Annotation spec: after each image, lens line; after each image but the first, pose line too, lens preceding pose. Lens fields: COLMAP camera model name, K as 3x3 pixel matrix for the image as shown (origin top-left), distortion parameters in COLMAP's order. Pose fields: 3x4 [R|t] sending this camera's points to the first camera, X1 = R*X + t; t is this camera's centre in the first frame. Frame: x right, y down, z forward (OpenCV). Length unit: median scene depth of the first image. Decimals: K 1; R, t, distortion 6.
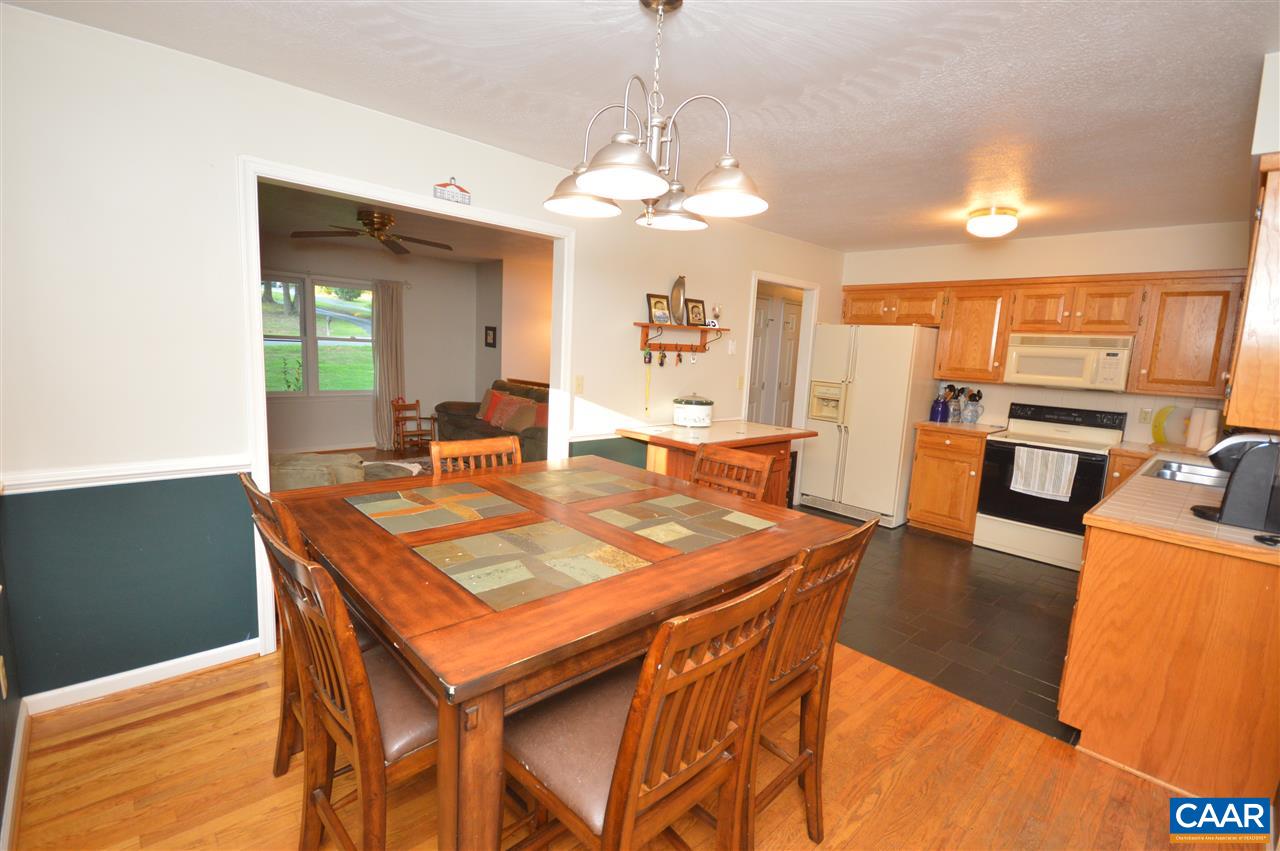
lens RADIAL K [[570.9, 0, 635.6], [0, 570.9, 426.1], [0, 0, 1]] dist [0.003395, -0.008299]
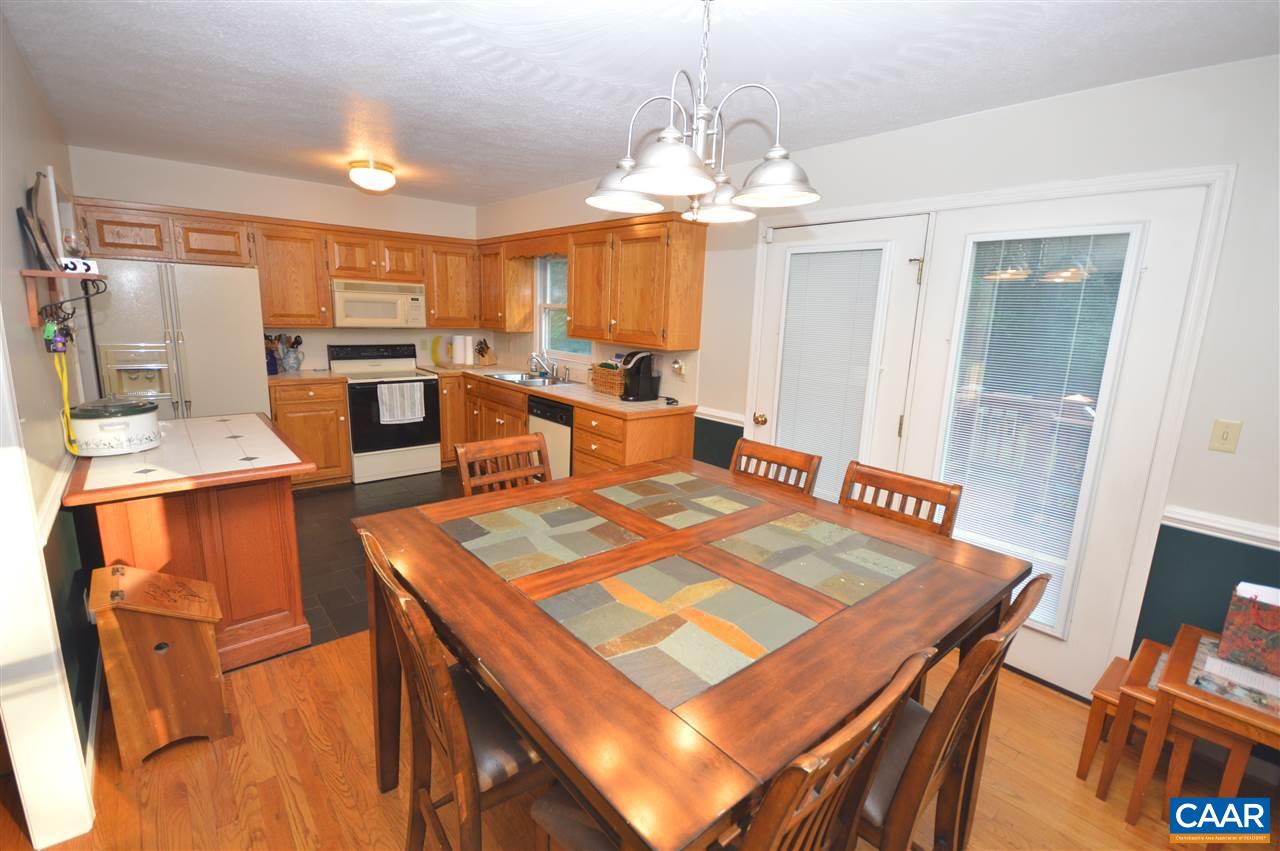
lens RADIAL K [[570.9, 0, 641.7], [0, 570.9, 423.3], [0, 0, 1]] dist [0.003395, -0.008299]
pose [[0.040355, -0.243352, 0.969098, -0.427992], [0.103446, 0.965694, 0.238190, -0.108610], [-0.993816, 0.090637, 0.064145, 0.444330]]
